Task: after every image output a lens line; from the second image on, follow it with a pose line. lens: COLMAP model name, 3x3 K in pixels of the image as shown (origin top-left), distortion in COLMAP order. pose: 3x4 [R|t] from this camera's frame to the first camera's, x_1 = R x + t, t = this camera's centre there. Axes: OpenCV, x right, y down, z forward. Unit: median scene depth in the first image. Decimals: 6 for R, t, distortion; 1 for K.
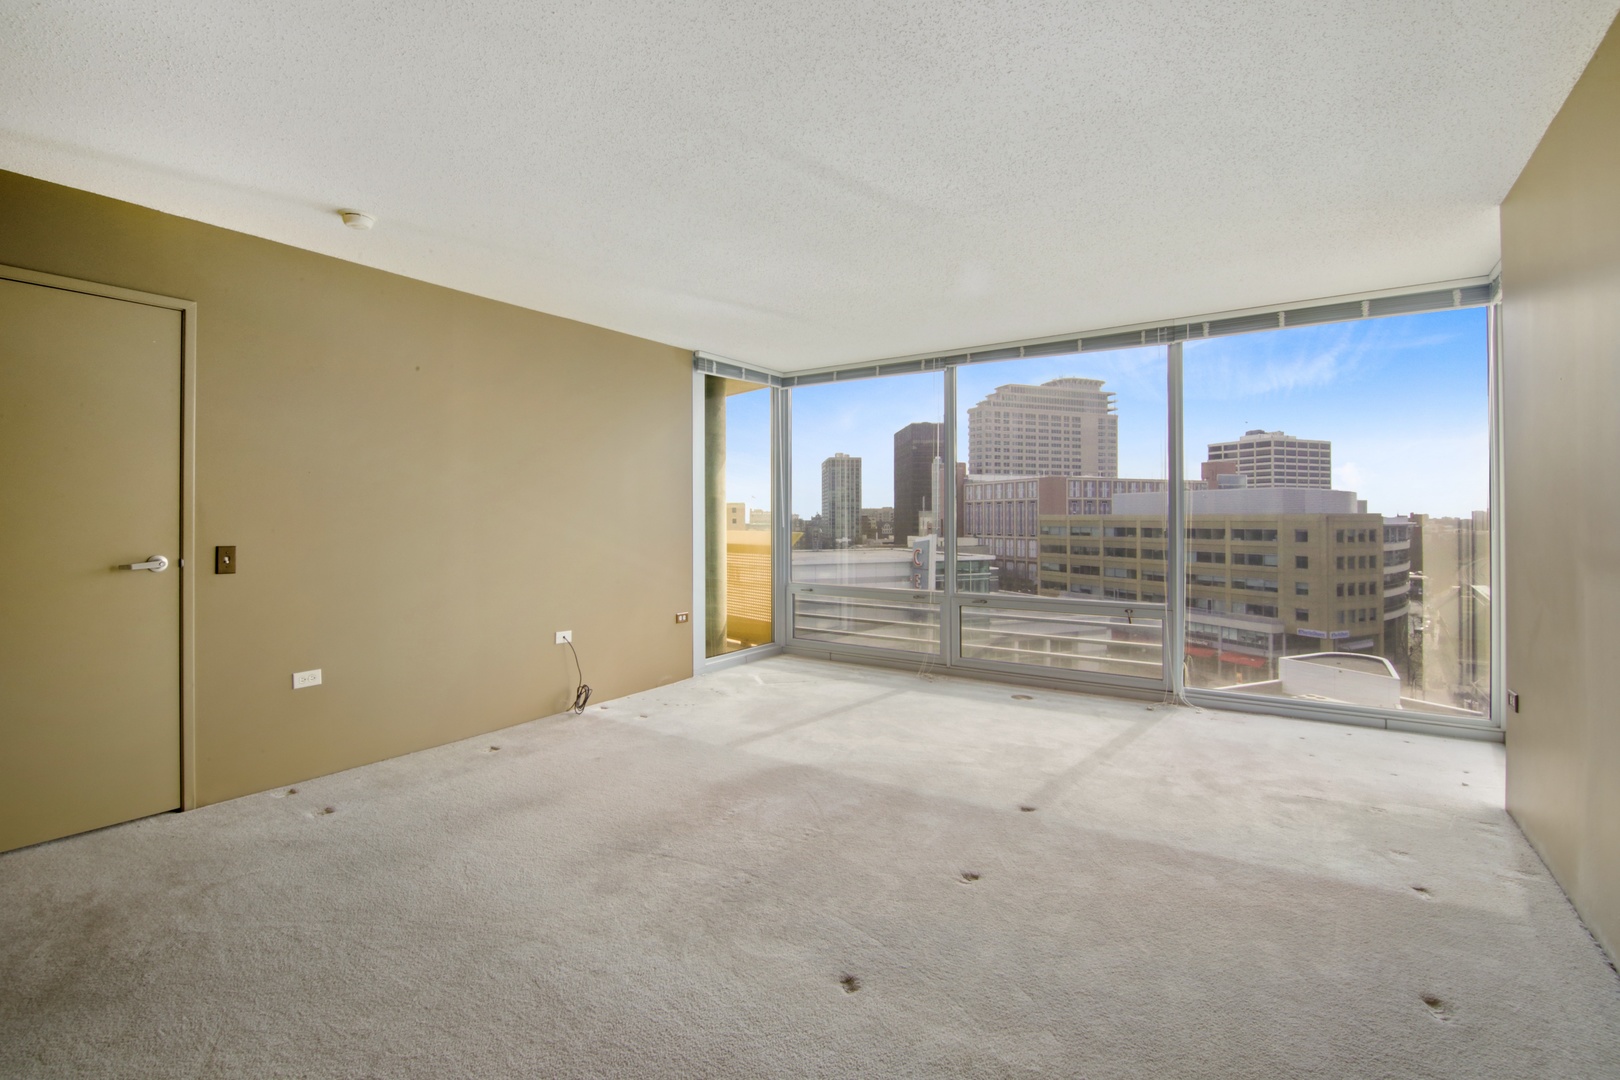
lens RADIAL K [[718.5, 0, 807.6], [0, 718.5, 530.5], [0, 0, 1]] dist [0.004473, -0.004642]
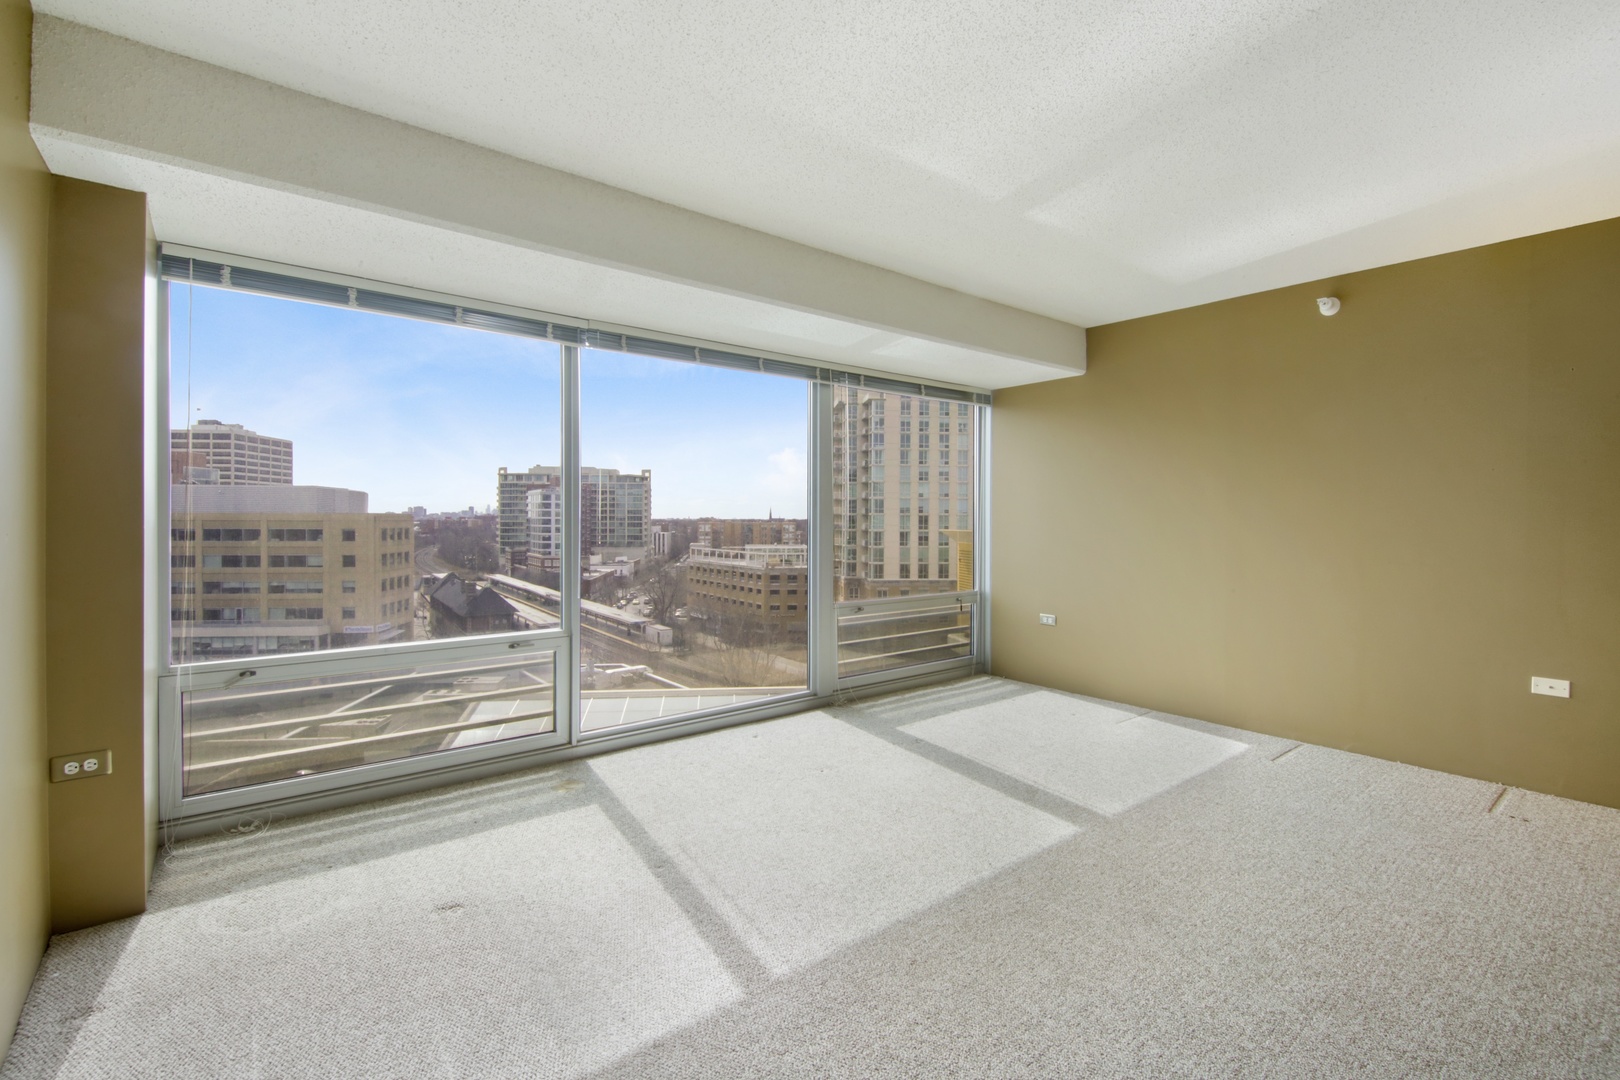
lens RADIAL K [[718.5, 0, 789.7], [0, 718.5, 531.0], [0, 0, 1]] dist [0.004473, -0.004642]
pose [[0.319165, -0.013705, 0.947600, -0.066289], [0.011254, 0.999880, 0.010671, -0.001781], [-0.947632, 0.007258, 0.319280, 0.078579]]
